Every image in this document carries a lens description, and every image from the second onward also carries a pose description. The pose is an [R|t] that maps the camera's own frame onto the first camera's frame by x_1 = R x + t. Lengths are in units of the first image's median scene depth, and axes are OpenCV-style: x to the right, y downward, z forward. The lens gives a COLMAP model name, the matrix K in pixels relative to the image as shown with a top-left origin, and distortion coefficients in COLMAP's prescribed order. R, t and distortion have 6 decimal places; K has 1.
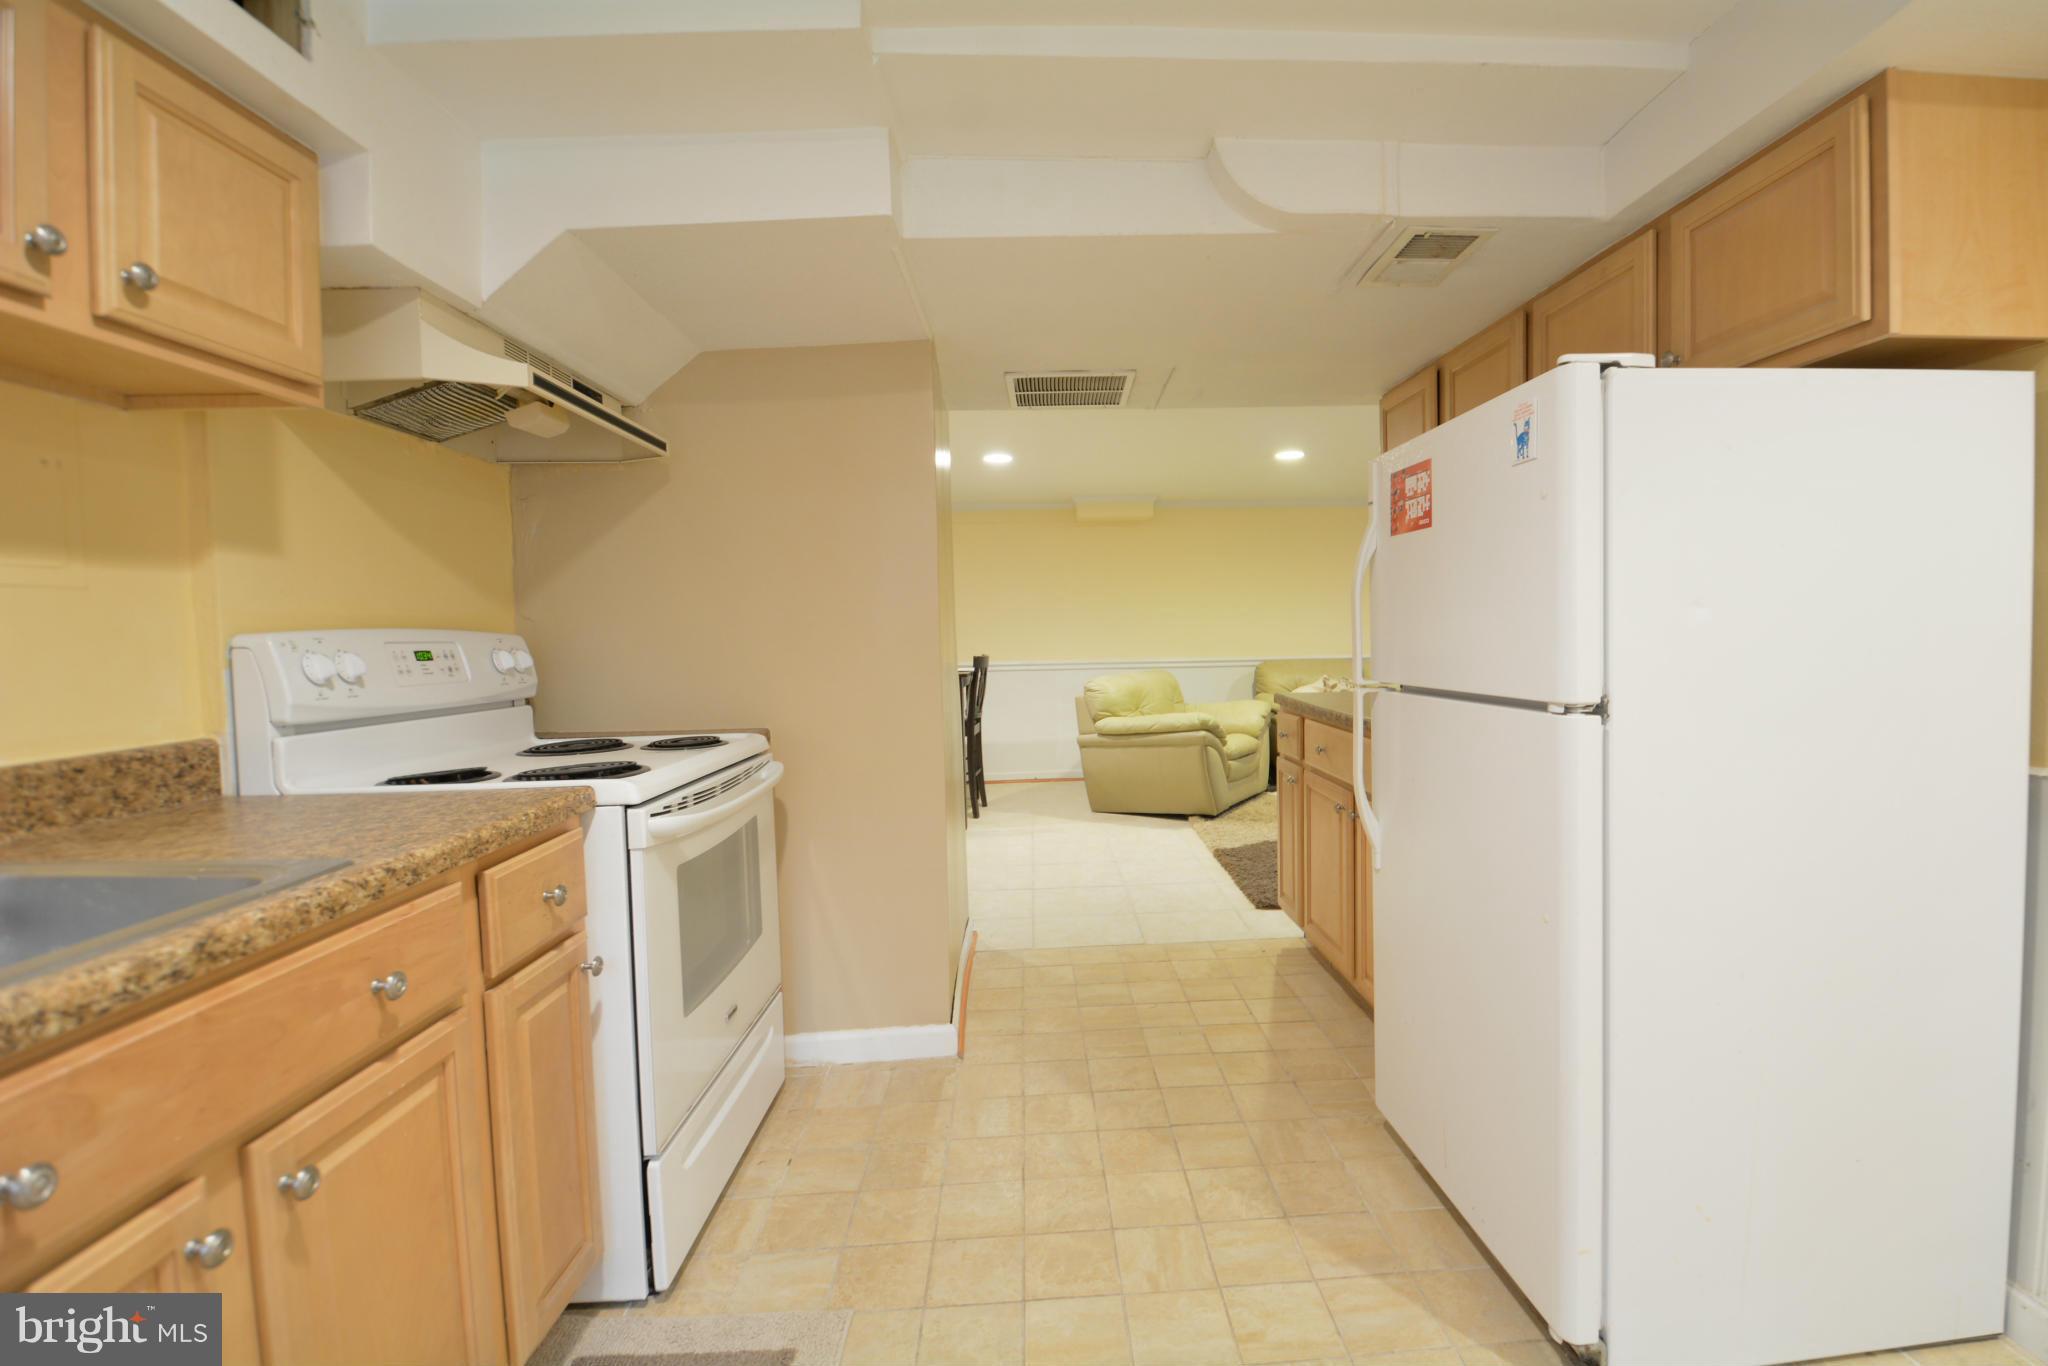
lens RADIAL K [[897.4, 0, 1084.8], [0, 897.4, 670.7], [0, 0, 1]] dist [0.020583, -0.024118]
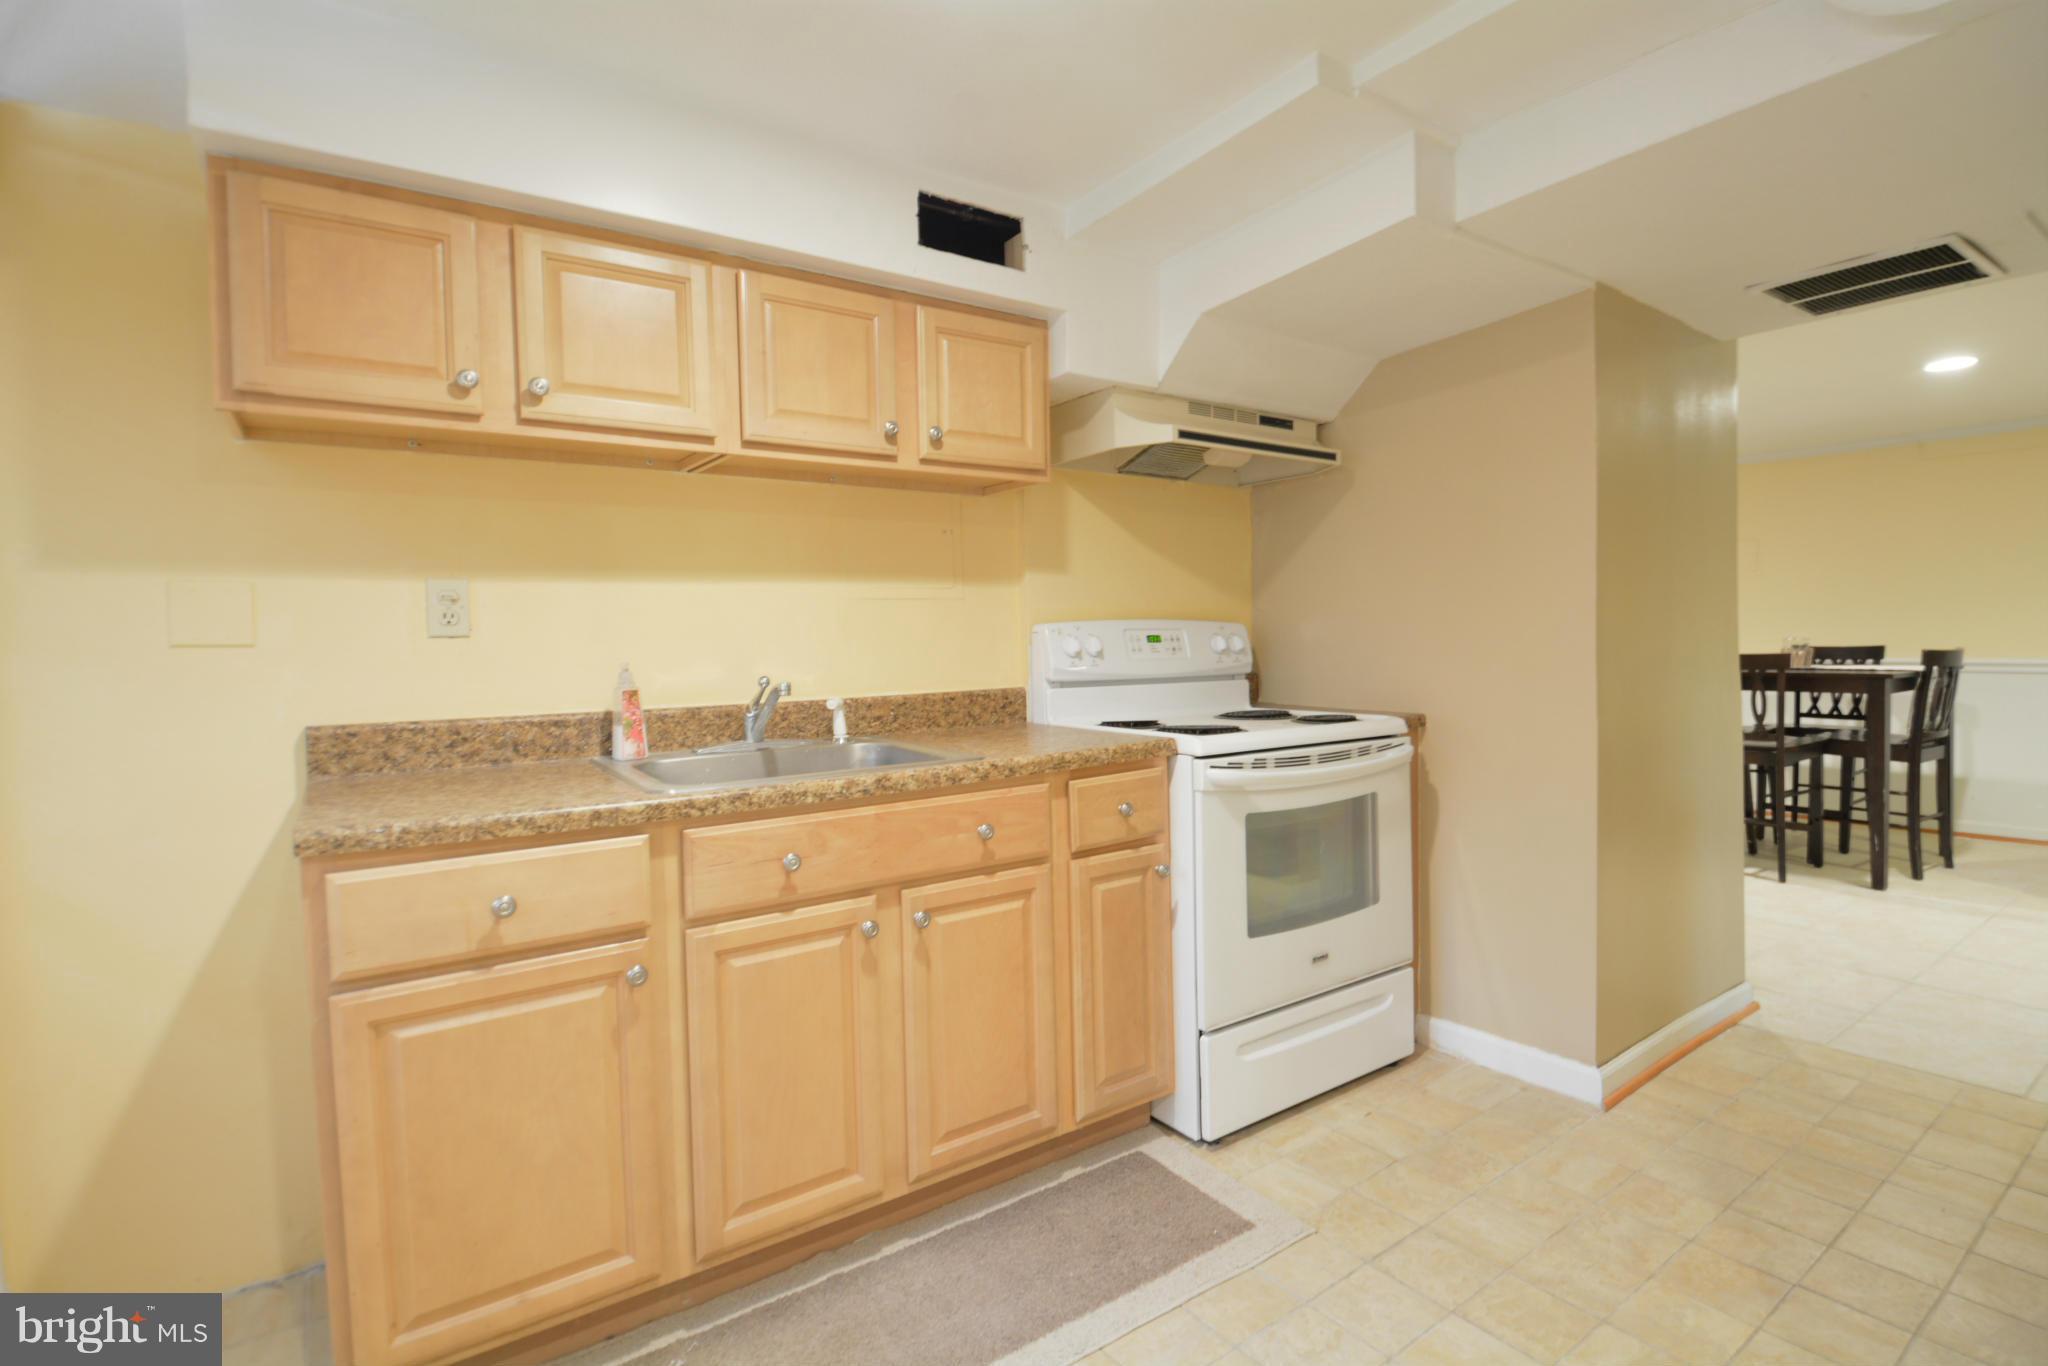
lens RADIAL K [[999.3, 0, 1077.6], [0, 999.3, 671.4], [0, 0, 1]] dist [0.030131, -0.031779]
pose [[0.550219, 0.042356, -0.833946, 0.594856], [-0.029618, 0.999074, 0.031202, -0.013418], [0.834495, 0.007532, 0.550964, 0.059905]]
